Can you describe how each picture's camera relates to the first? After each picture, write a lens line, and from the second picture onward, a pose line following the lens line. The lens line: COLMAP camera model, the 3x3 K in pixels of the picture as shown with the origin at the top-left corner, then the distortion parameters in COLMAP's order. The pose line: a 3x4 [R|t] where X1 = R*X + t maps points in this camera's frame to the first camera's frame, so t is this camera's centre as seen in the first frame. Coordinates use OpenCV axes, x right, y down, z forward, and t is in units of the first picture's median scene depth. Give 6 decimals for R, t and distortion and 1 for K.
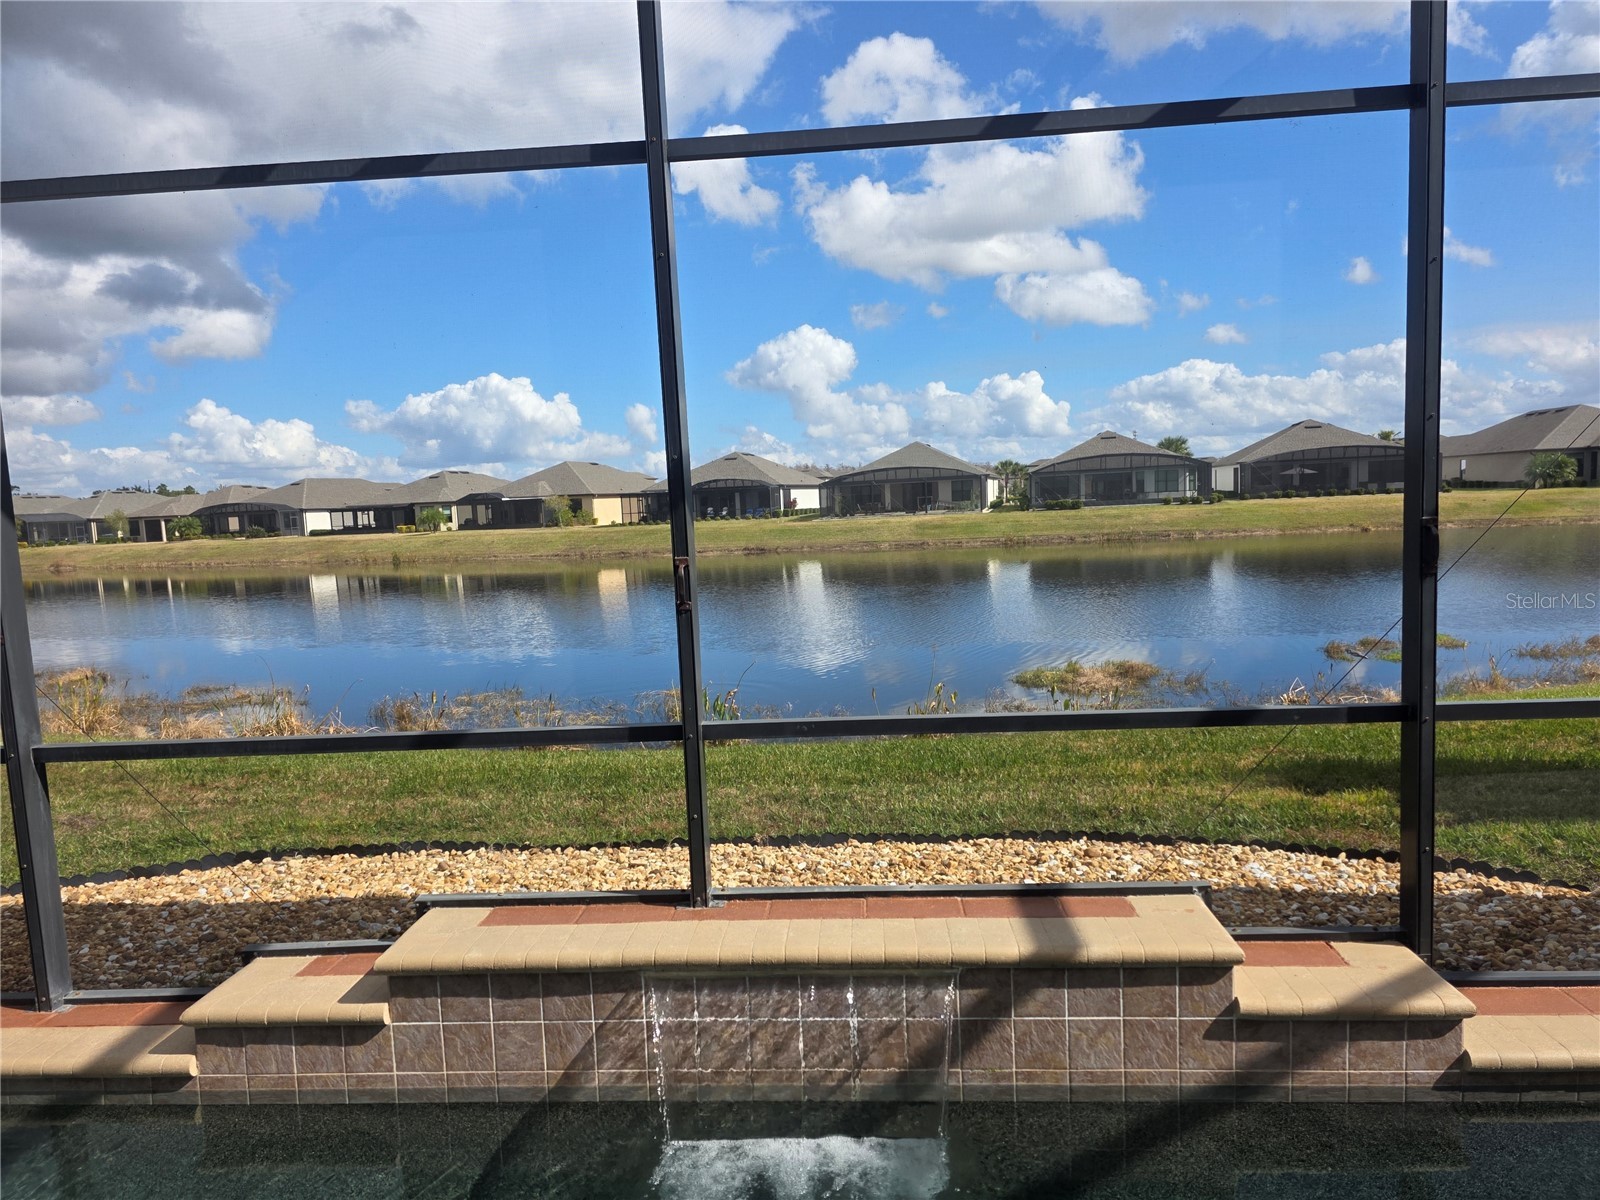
lens RADIAL K [[1079.2, 0, 790.1], [0, 1079.2, 610.3], [0, 0, 1]] dist [0.074590, -0.058624]
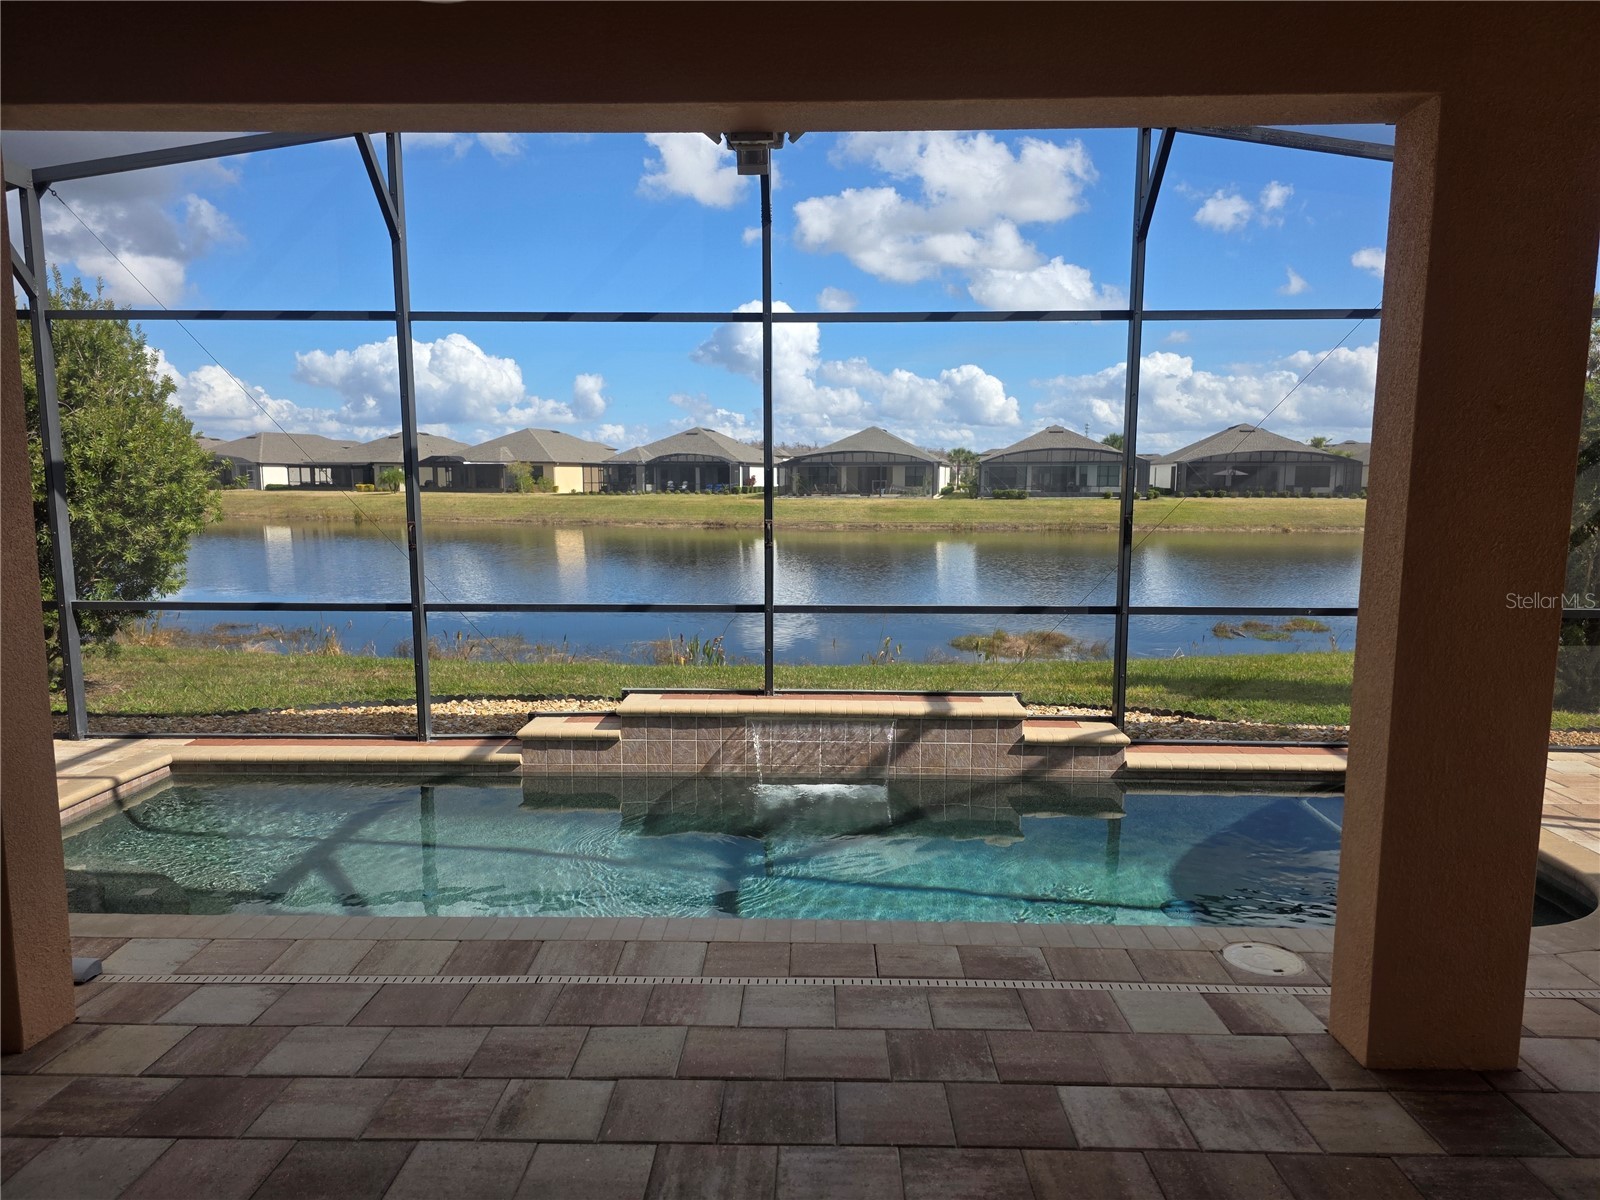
lens RADIAL K [[1079.2, 0, 790.1], [0, 1079.2, 610.3], [0, 0, 1]] dist [0.074590, -0.058624]
pose [[0.998035, 0.040791, 0.047558, -0.005449], [-0.041766, 0.998933, 0.019687, 0.002843], [-0.046704, -0.021634, 0.998674, -0.036816]]
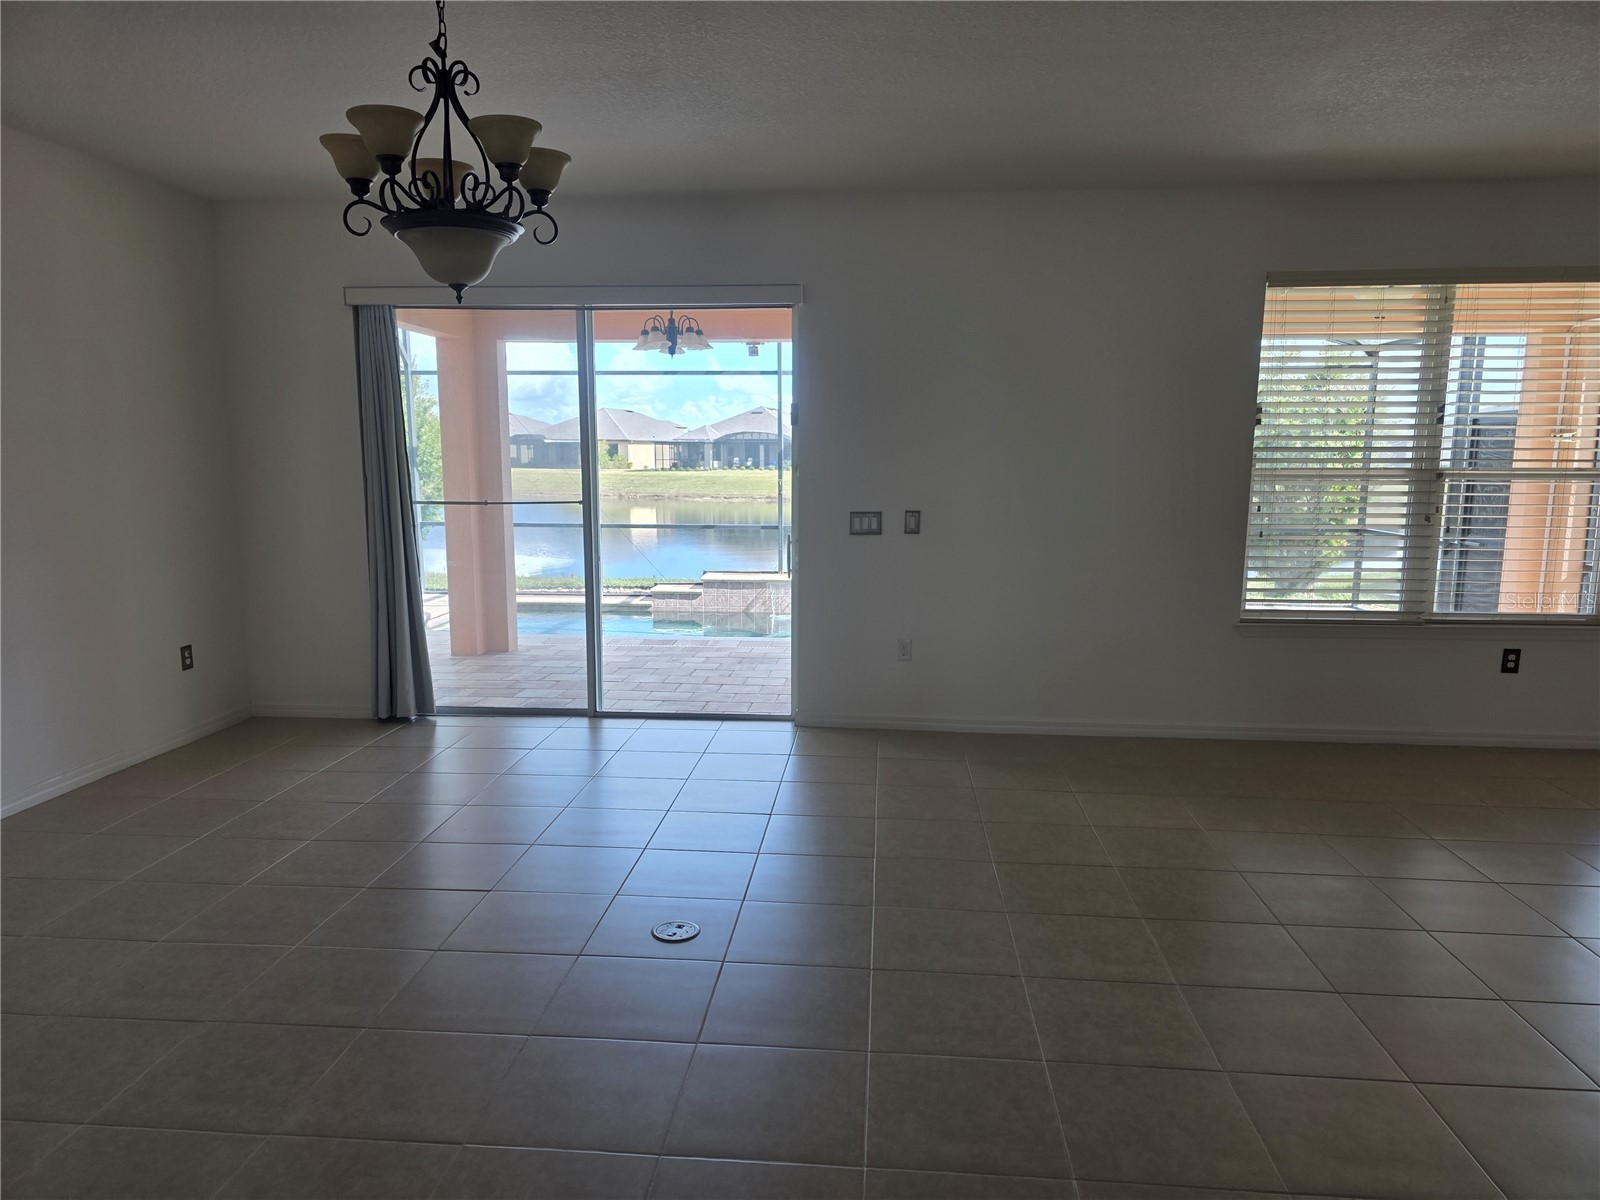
lens RADIAL K [[1071.9, 0, 792.1], [0, 1071.9, 625.6], [0, 0, 1]] dist [0.024041, -0.001224]
pose [[0.998640, 0.051394, -0.008712, -0.000040], [-0.050801, 0.997005, 0.058309, 0.008775], [0.011683, -0.057787, 0.998261, -0.102292]]
